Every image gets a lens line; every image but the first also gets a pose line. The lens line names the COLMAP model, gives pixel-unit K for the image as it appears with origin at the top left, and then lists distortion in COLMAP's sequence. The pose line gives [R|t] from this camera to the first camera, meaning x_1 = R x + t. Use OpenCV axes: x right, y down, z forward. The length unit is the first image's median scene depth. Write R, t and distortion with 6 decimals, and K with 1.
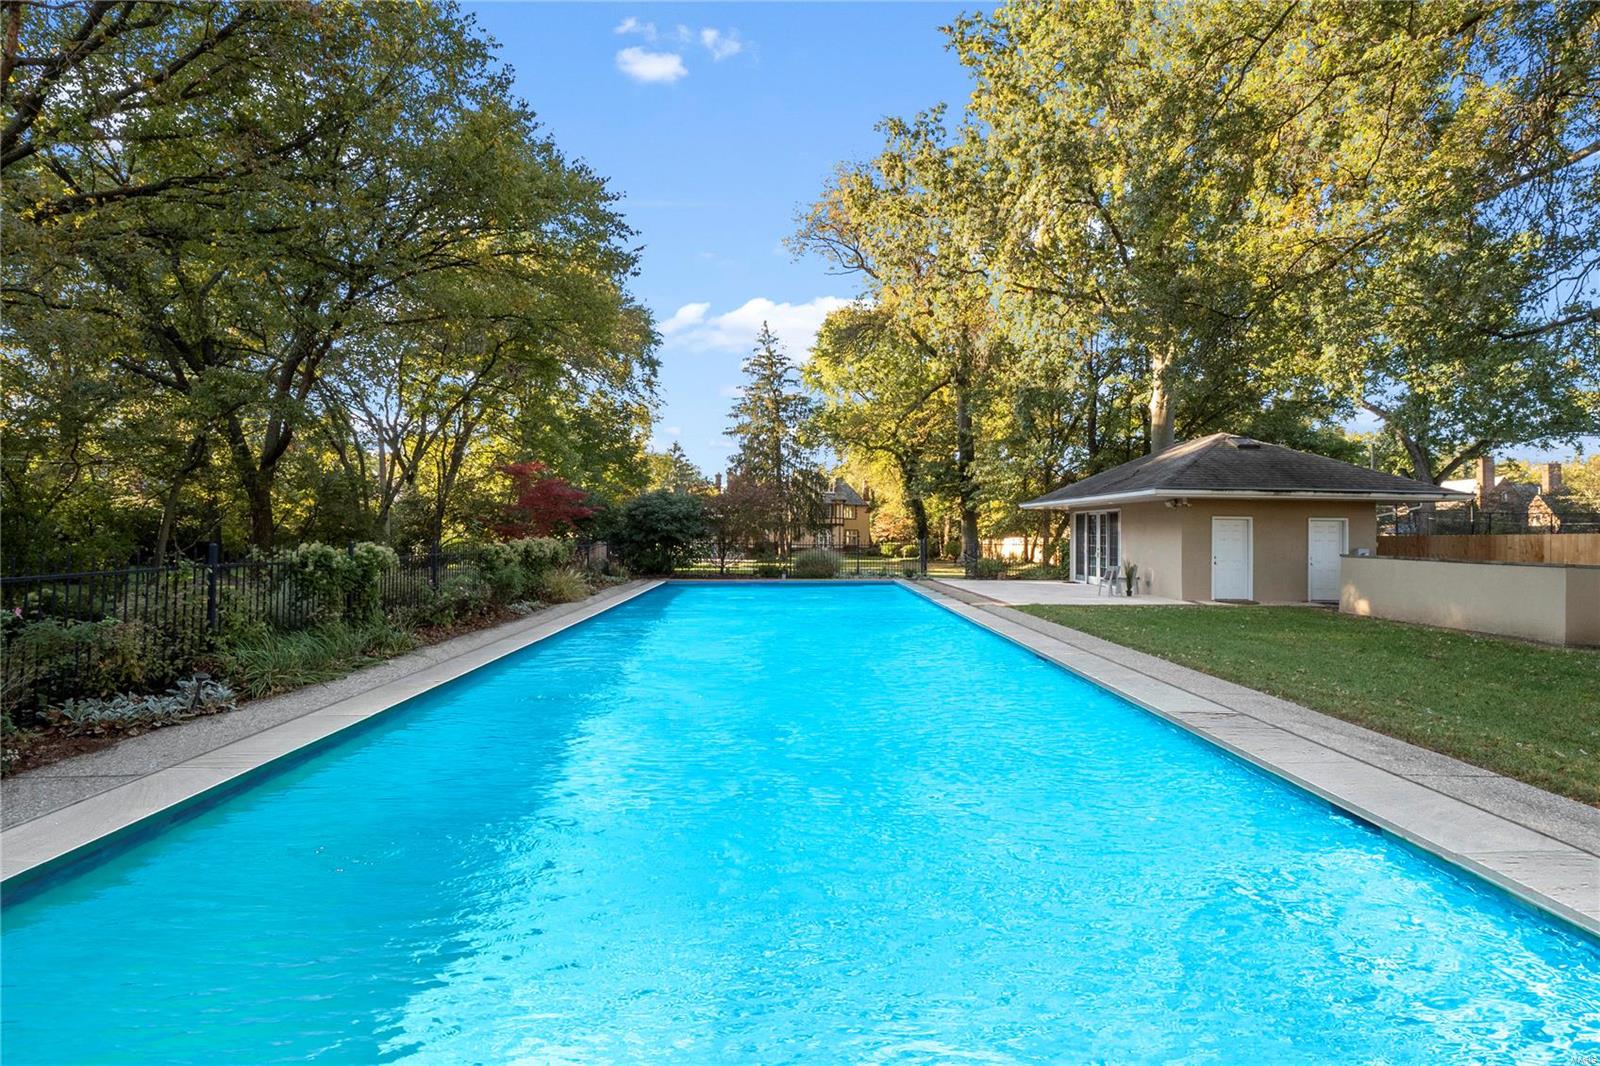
lens RADIAL K [[763.0, 0, 771.8], [0, 763.0, 515.7], [0, 0, 1]] dist [-0.010325, -0.004222]
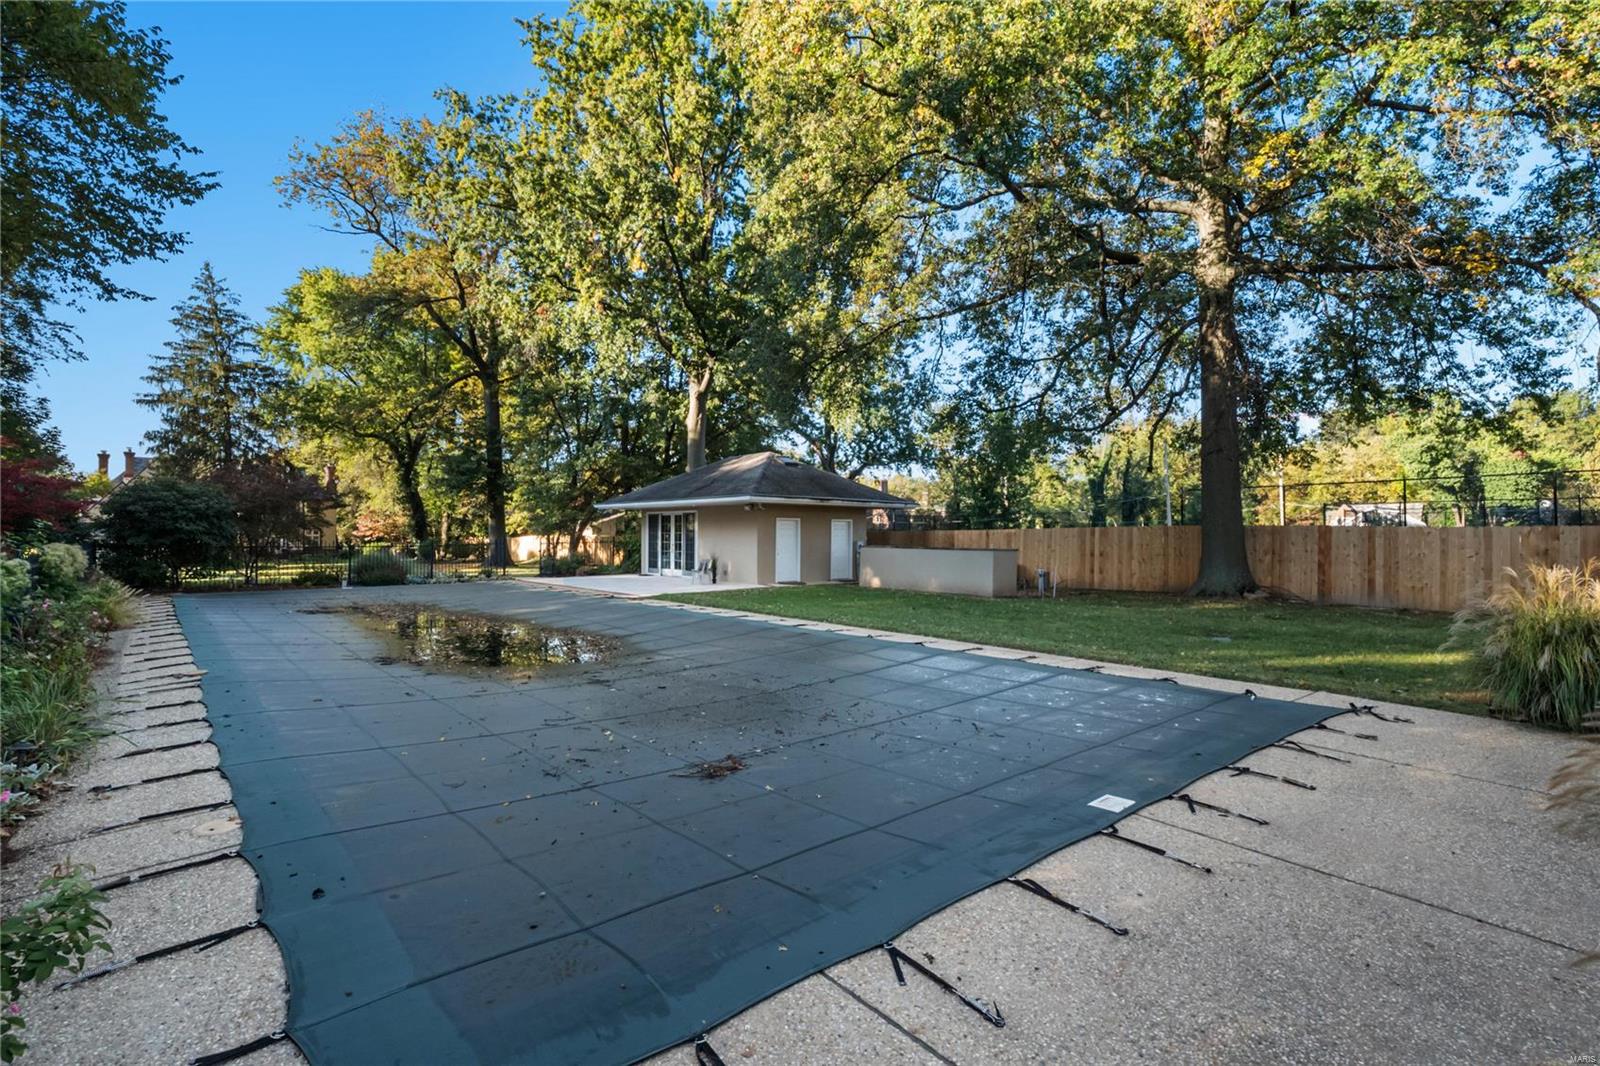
lens RADIAL K [[763.0, 0, 808.3], [0, 763.0, 528.5], [0, 0, 1]] dist [-0.010325, -0.004222]
pose [[0.742343, -0.005849, 0.669995, -0.100812], [-0.008452, 0.999801, 0.018093, -0.002194], [-0.669967, -0.019094, 0.742145, 0.002697]]
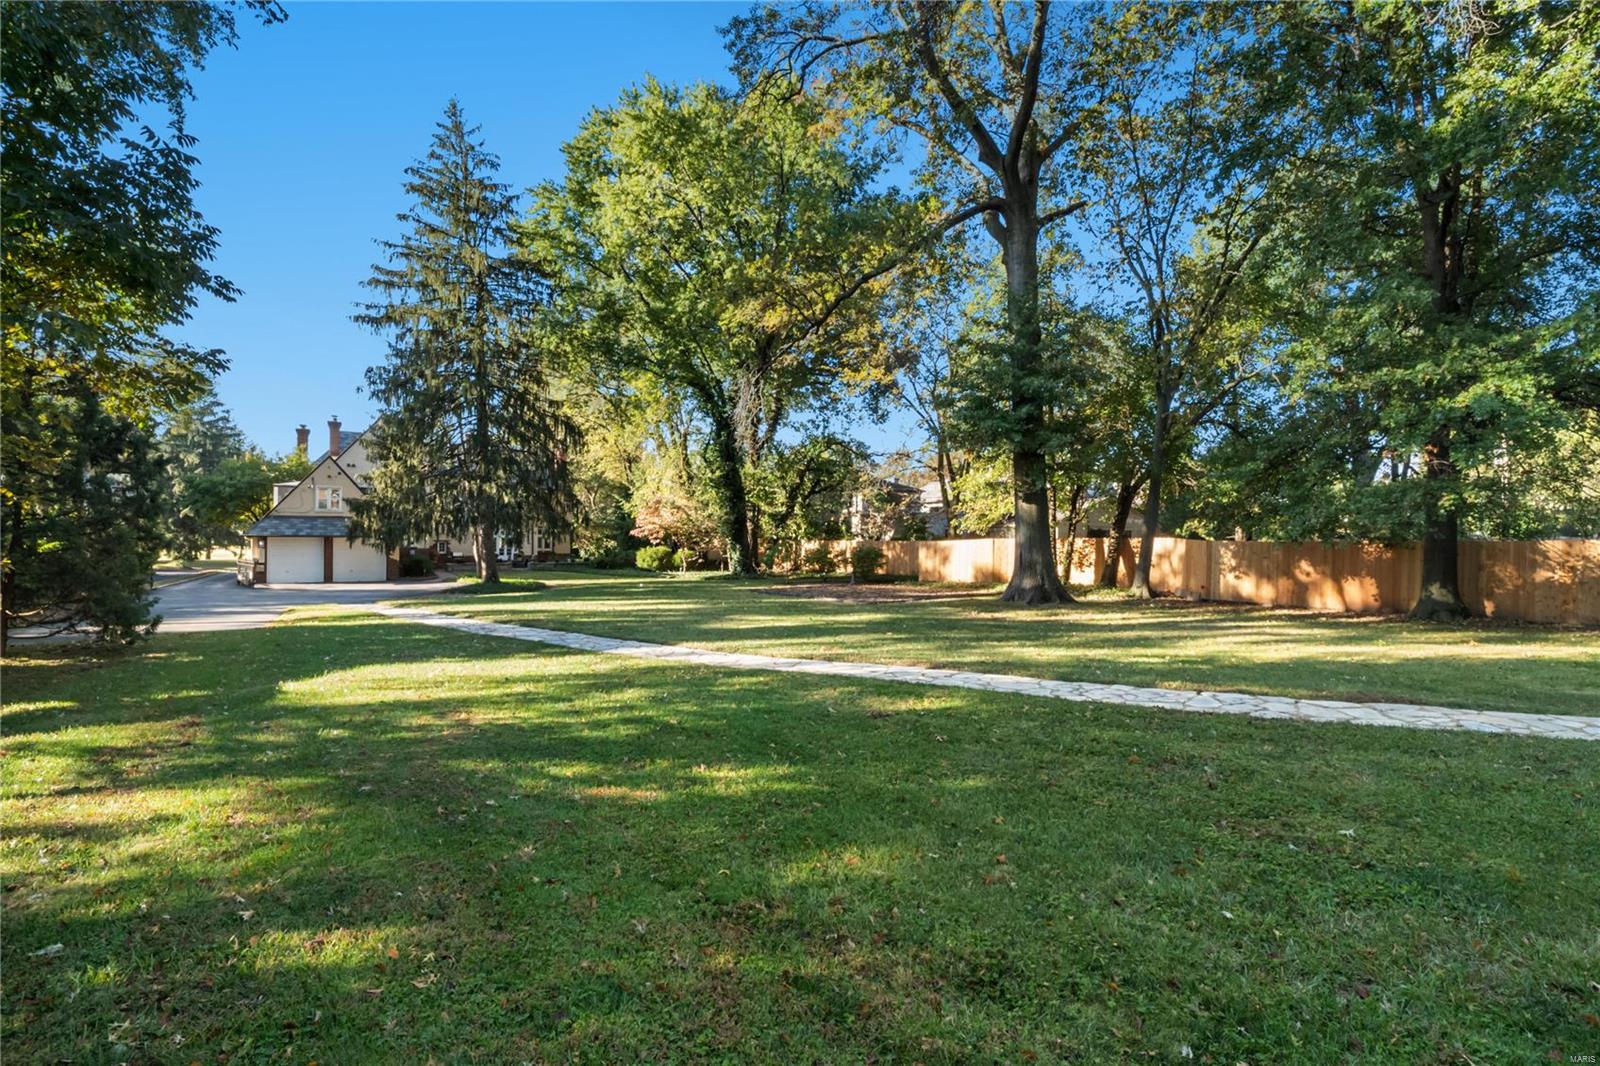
lens RADIAL K [[763.0, 0, 789.3], [0, 763.0, 539.5], [0, 0, 1]] dist [-0.010325, -0.004222]
pose [[0.847823, -0.003369, 0.530269, -0.119966], [-0.010722, 0.999666, 0.023494, 0.016883], [-0.530171, -0.025604, 0.847504, 0.662499]]
